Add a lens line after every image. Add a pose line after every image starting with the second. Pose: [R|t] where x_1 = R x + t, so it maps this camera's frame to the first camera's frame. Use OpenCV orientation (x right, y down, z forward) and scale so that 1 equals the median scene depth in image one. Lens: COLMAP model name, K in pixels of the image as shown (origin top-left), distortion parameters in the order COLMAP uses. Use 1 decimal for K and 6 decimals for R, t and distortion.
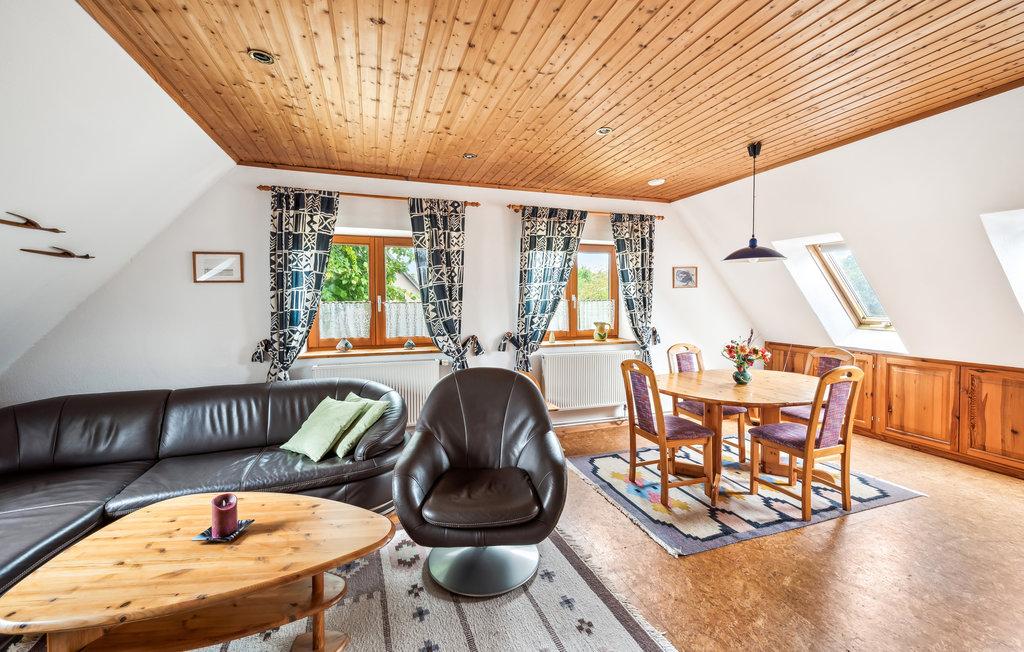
lens RADIAL K [[407.8, 0, 511.6], [0, 407.8, 308.7], [0, 0, 1]] dist [0.000557, -0.000251]
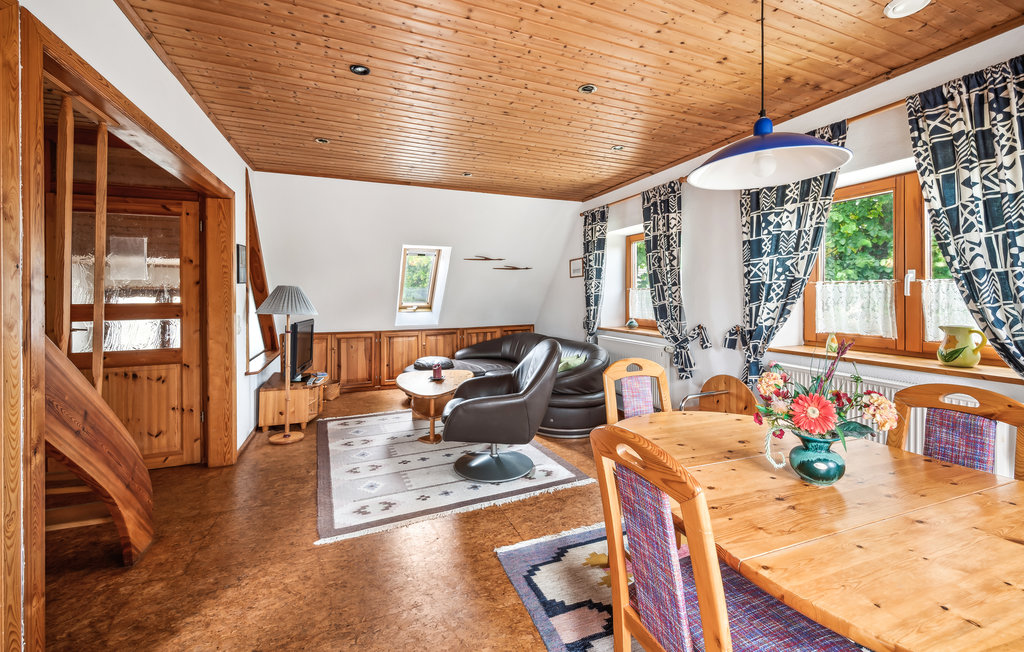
lens RADIAL K [[409.1, 0, 508.0], [0, 409.1, 293.5], [0, 0, 1]] dist [0.001337, 0.000080]
pose [[0.042206, -0.001630, -0.999108, 0.750439], [-0.021268, 0.999771, -0.002529, 0.009087], [0.998883, 0.021355, 0.042162, 0.541866]]
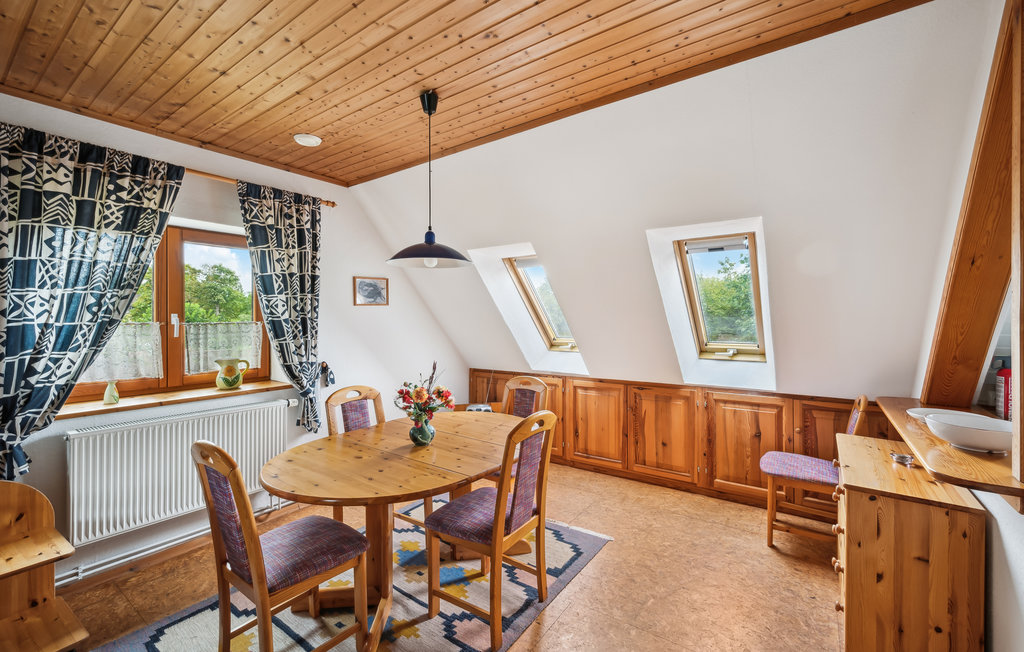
lens RADIAL K [[423.4, 0, 522.3], [0, 423.4, 319.0], [0, 0, 1]] dist [0.000968, 0.000039]
pose [[0.803343, -0.001459, 0.595515, 0.220343], [0.017753, 0.999611, -0.021500, -0.005651], [-0.595252, 0.027844, 0.803056, 0.256327]]
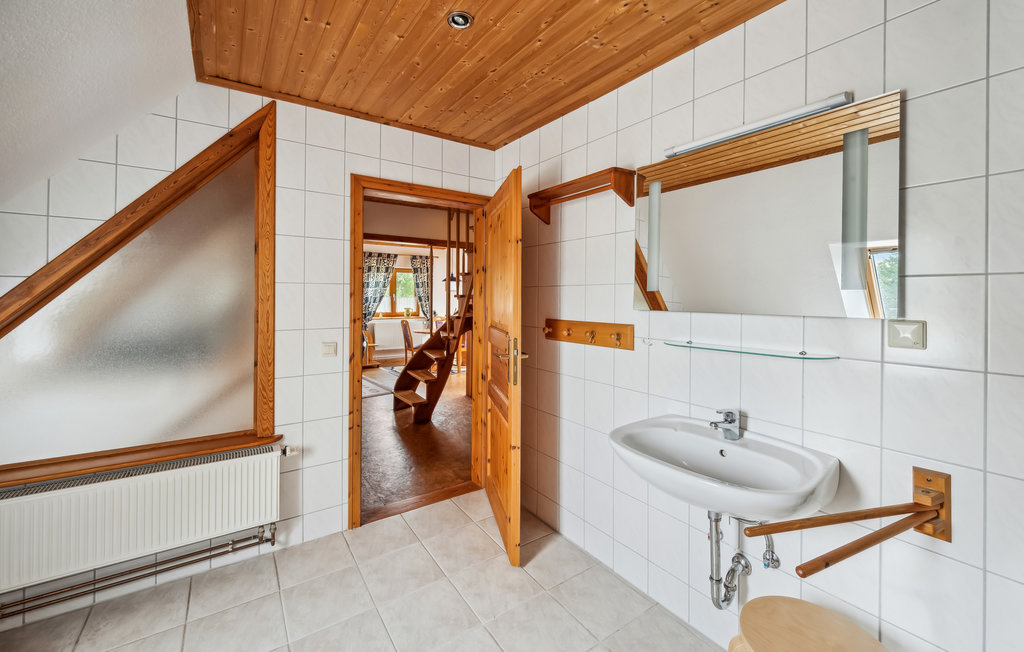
lens RADIAL K [[409.1, 0, 508.0], [0, 409.1, 293.5], [0, 0, 1]] dist [0.001337, 0.000080]
pose [[0.961323, 0.010989, 0.275204, 0.159170], [-0.002406, 0.999501, -0.031506, 0.027923], [-0.275413, 0.029626, 0.960869, -1.203676]]
